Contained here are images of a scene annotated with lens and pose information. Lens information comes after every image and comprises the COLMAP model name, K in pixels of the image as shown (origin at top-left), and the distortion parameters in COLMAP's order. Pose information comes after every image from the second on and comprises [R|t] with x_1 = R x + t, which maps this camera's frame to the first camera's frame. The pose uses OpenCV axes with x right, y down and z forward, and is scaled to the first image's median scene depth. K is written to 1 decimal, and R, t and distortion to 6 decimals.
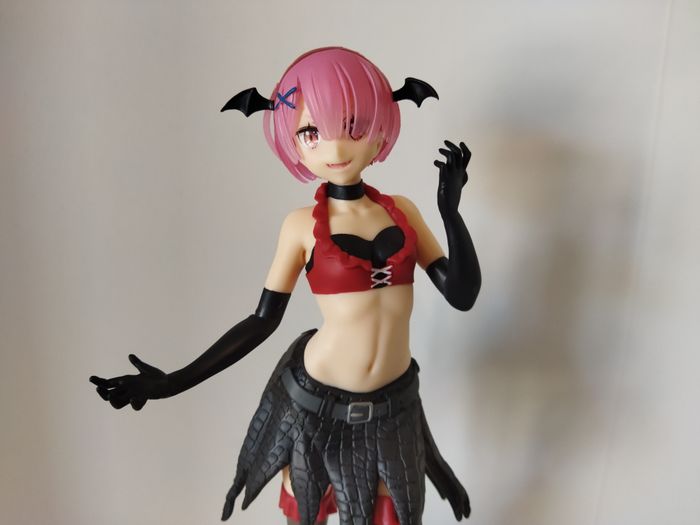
lens RADIAL K [[464.2, 0, 350.0], [0, 464.2, 262.5], [0, 0, 1]] dist [0.004187, -0.000197]
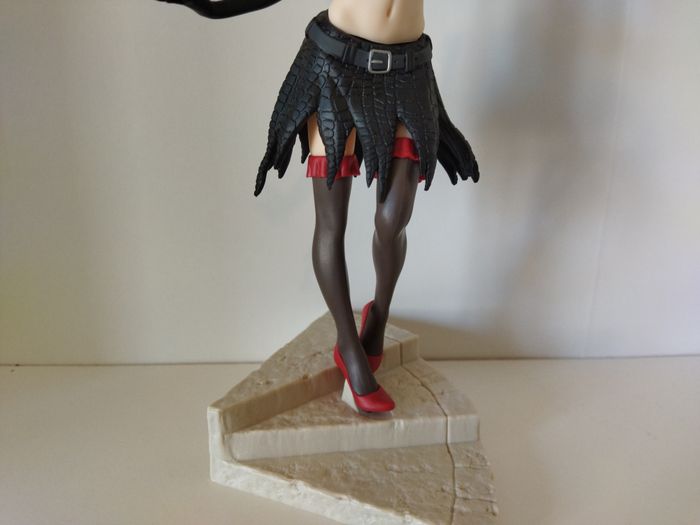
lens RADIAL K [[466.8, 0, 350.2], [0, 466.8, 280.1], [0, 0, 1]] dist [0.002243, -0.000393]
pose [[0.999851, -0.016981, 0.003135, -0.062212], [0.016740, 0.997725, 0.065304, 0.776345], [-0.004236, -0.065242, 0.997861, -0.146241]]
